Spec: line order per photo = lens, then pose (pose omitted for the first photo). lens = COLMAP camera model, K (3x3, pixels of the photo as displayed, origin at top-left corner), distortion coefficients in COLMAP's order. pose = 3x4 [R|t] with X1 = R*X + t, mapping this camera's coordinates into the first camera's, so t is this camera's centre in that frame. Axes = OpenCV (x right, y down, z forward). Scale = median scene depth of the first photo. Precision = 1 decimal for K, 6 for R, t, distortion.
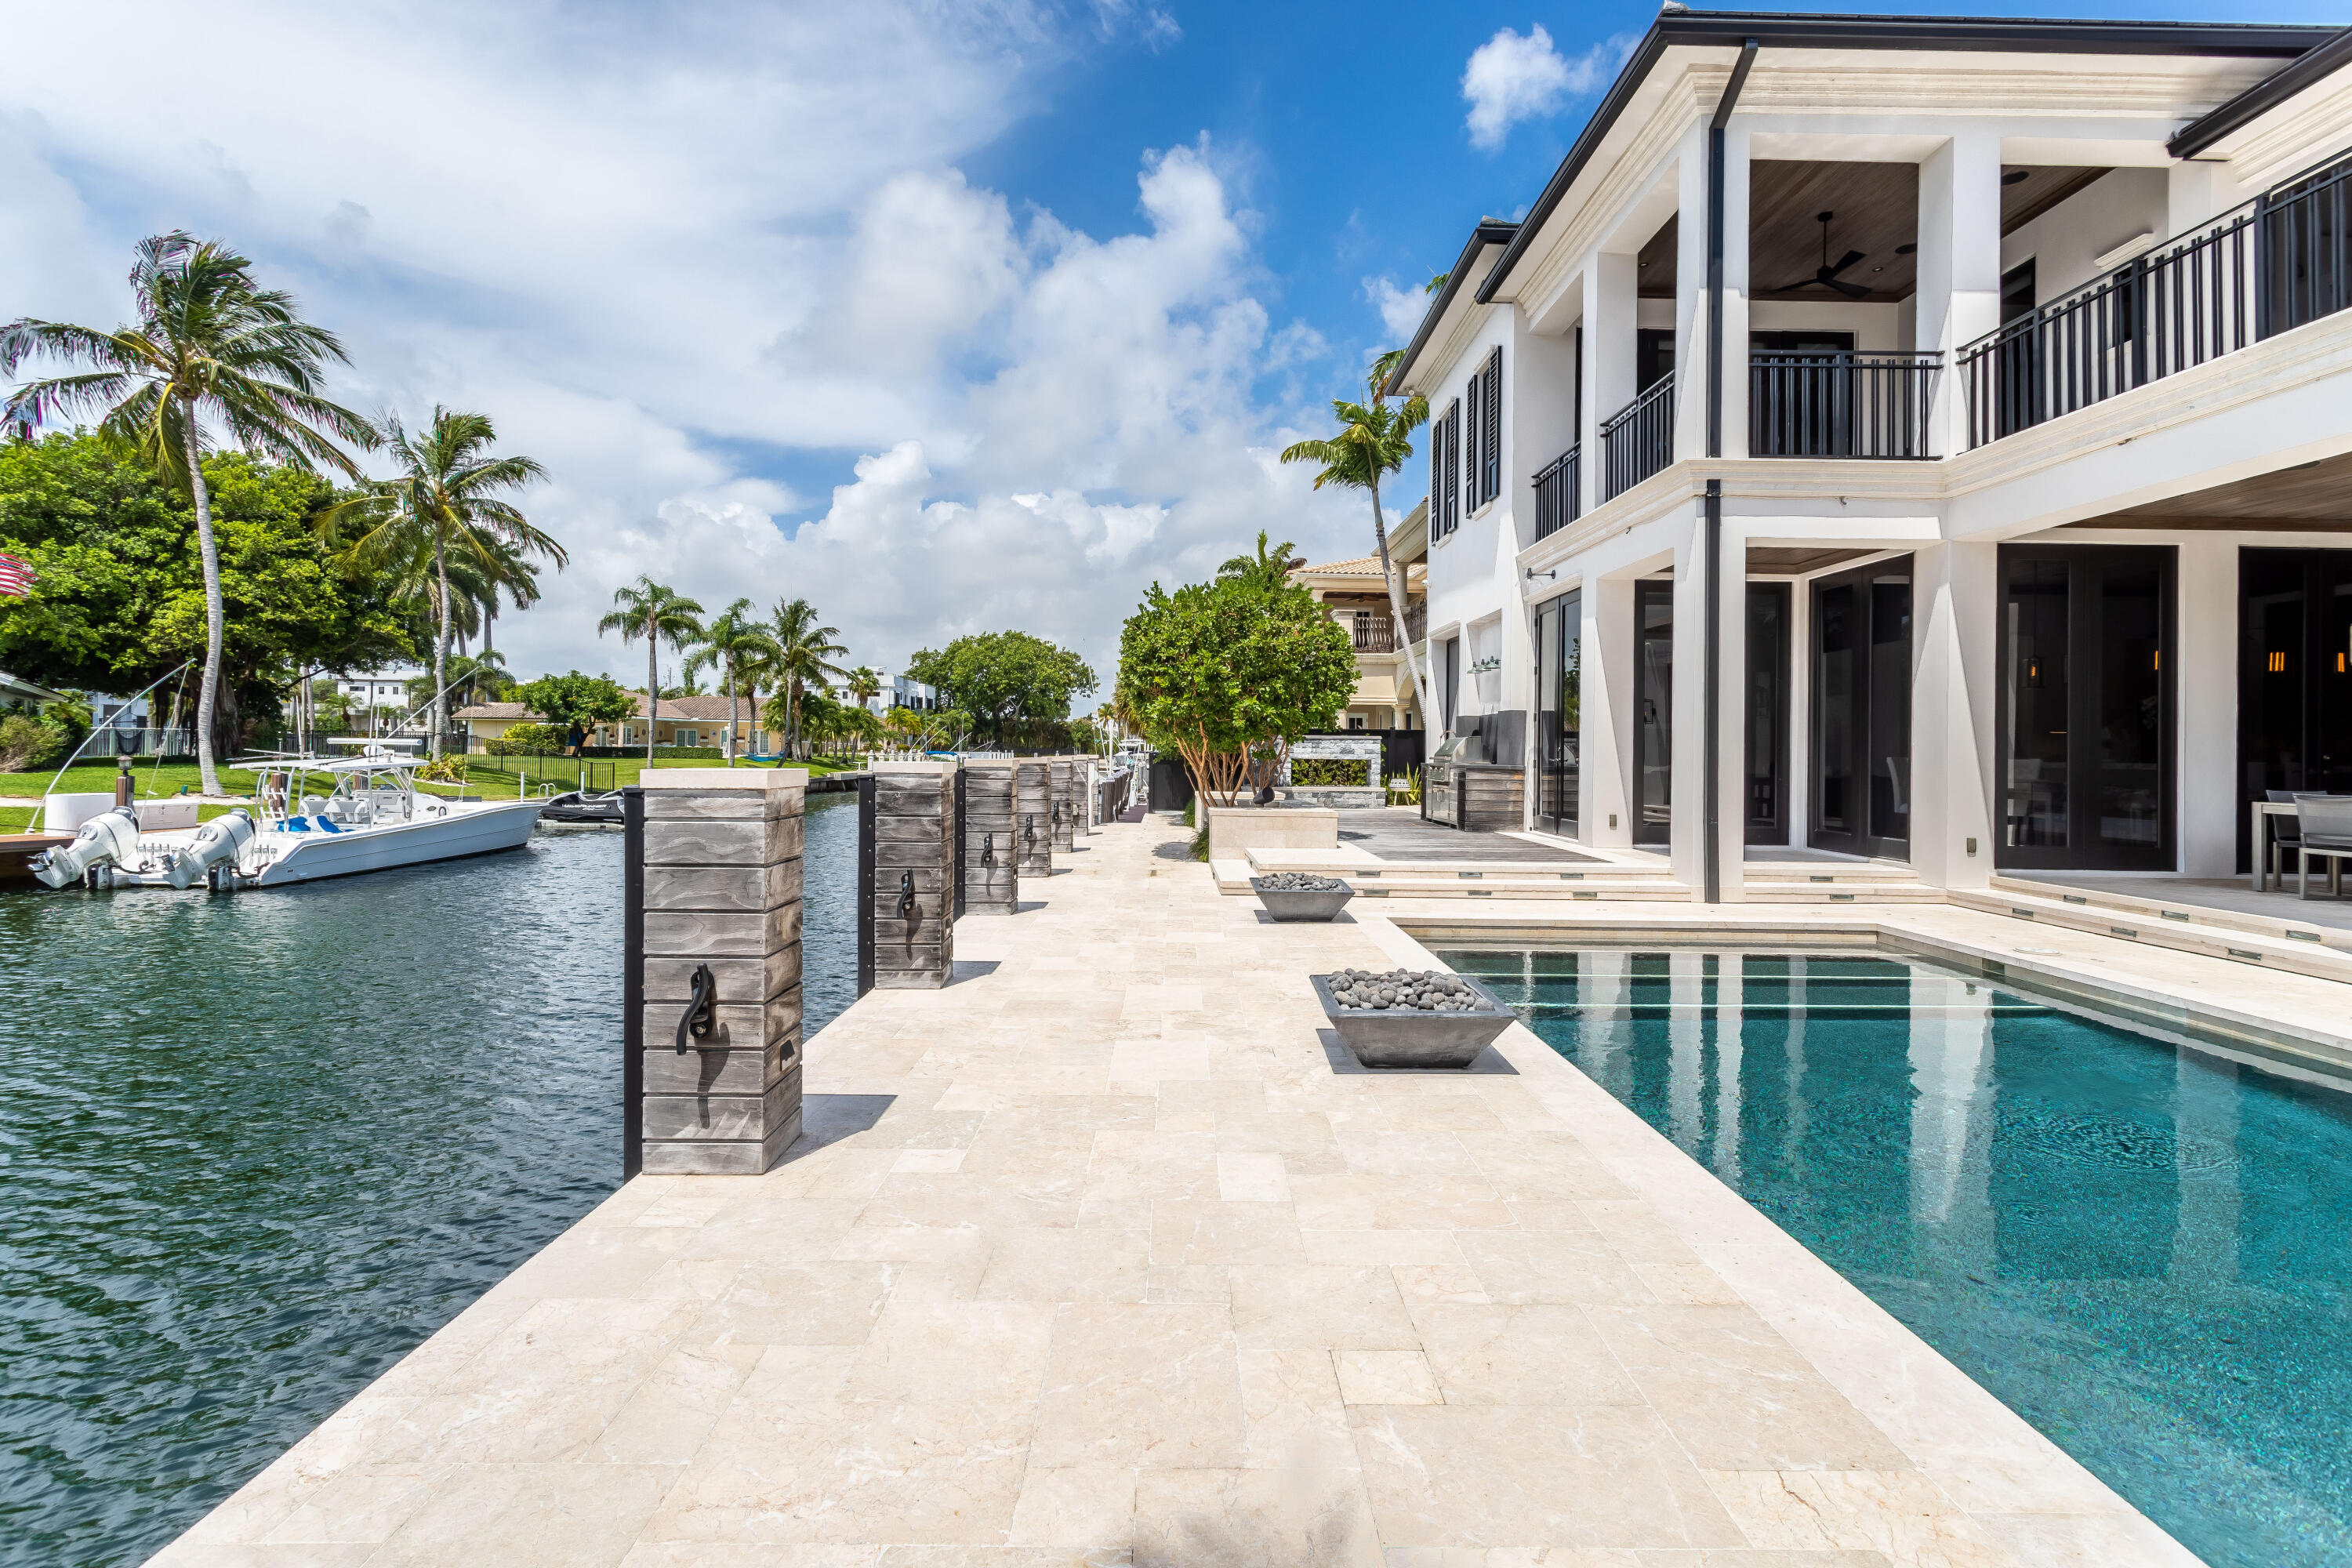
lens RADIAL K [[1153.9, 0, 1175.2], [0, 1153.9, 773.4], [0, 0, 1]] dist [0.000147, 0.000005]
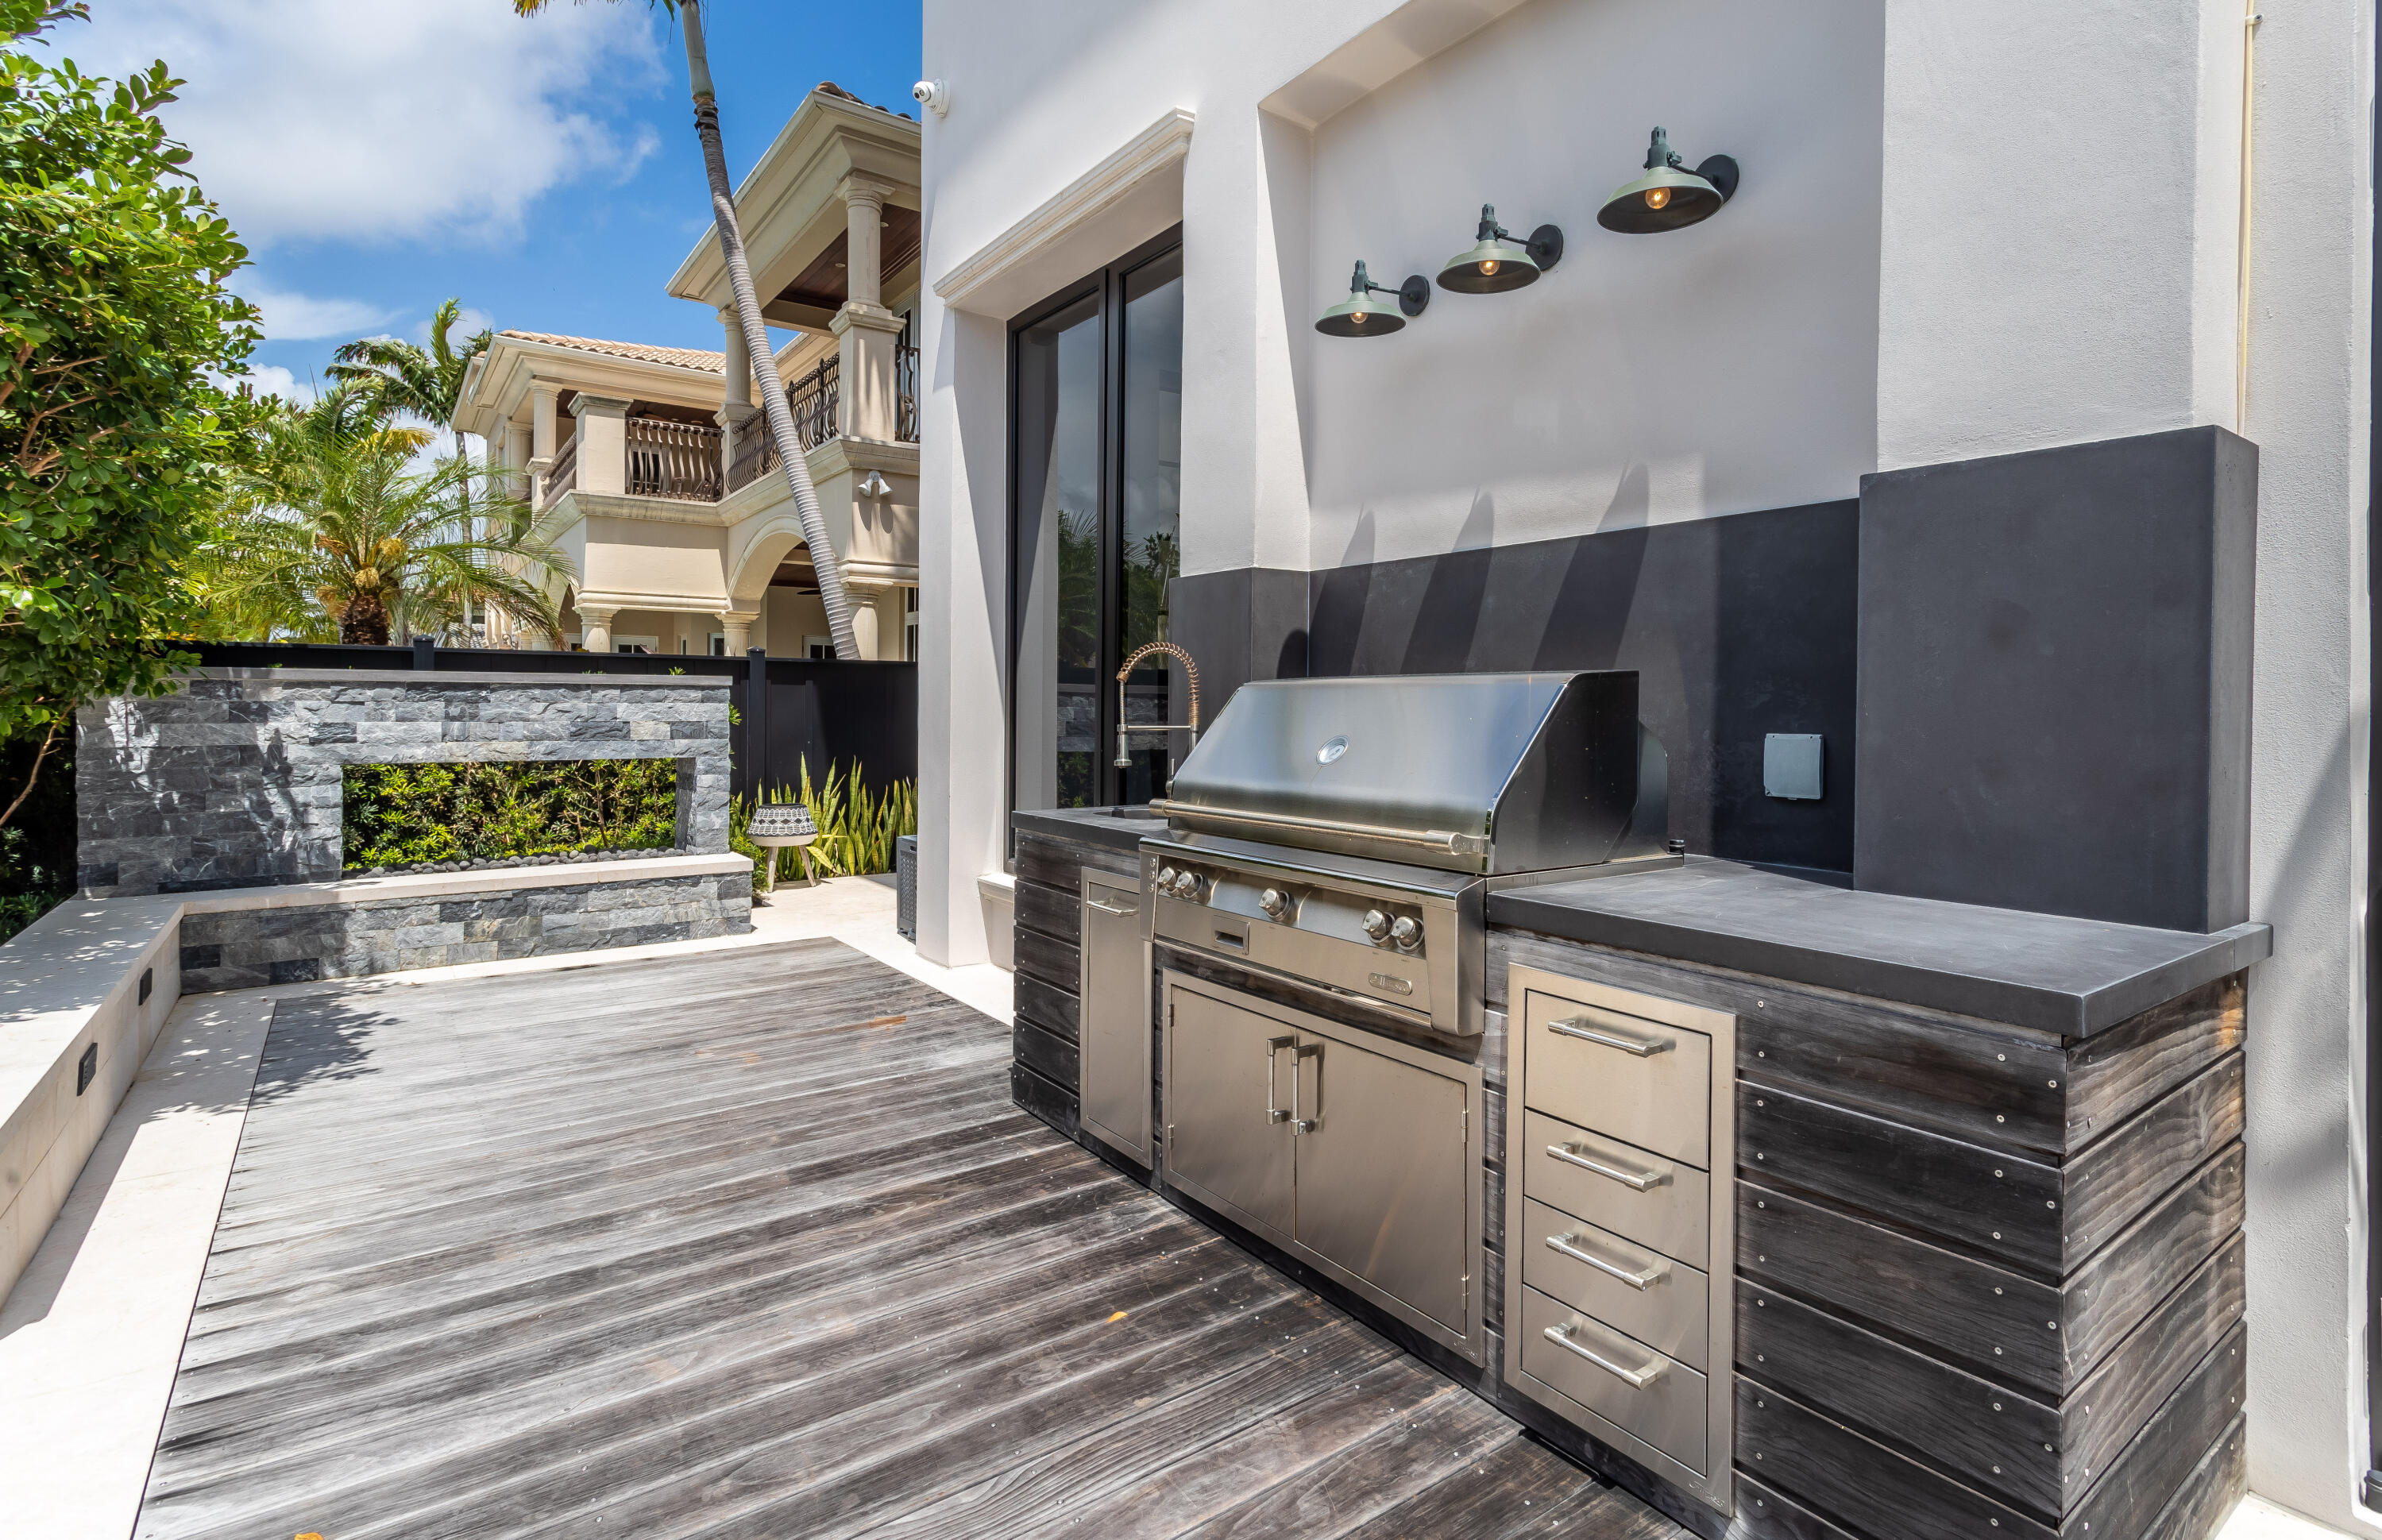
lens RADIAL K [[1156.9, 0, 1228.3], [0, 1156.9, 710.2], [0, 0, 1]] dist [0.000288, 0.000023]
pose [[0.806335, -0.004858, 0.591439, 0.102993], [0.006724, 0.999977, -0.000954, -0.021864], [-0.591421, 0.004746, 0.806349, 0.667453]]
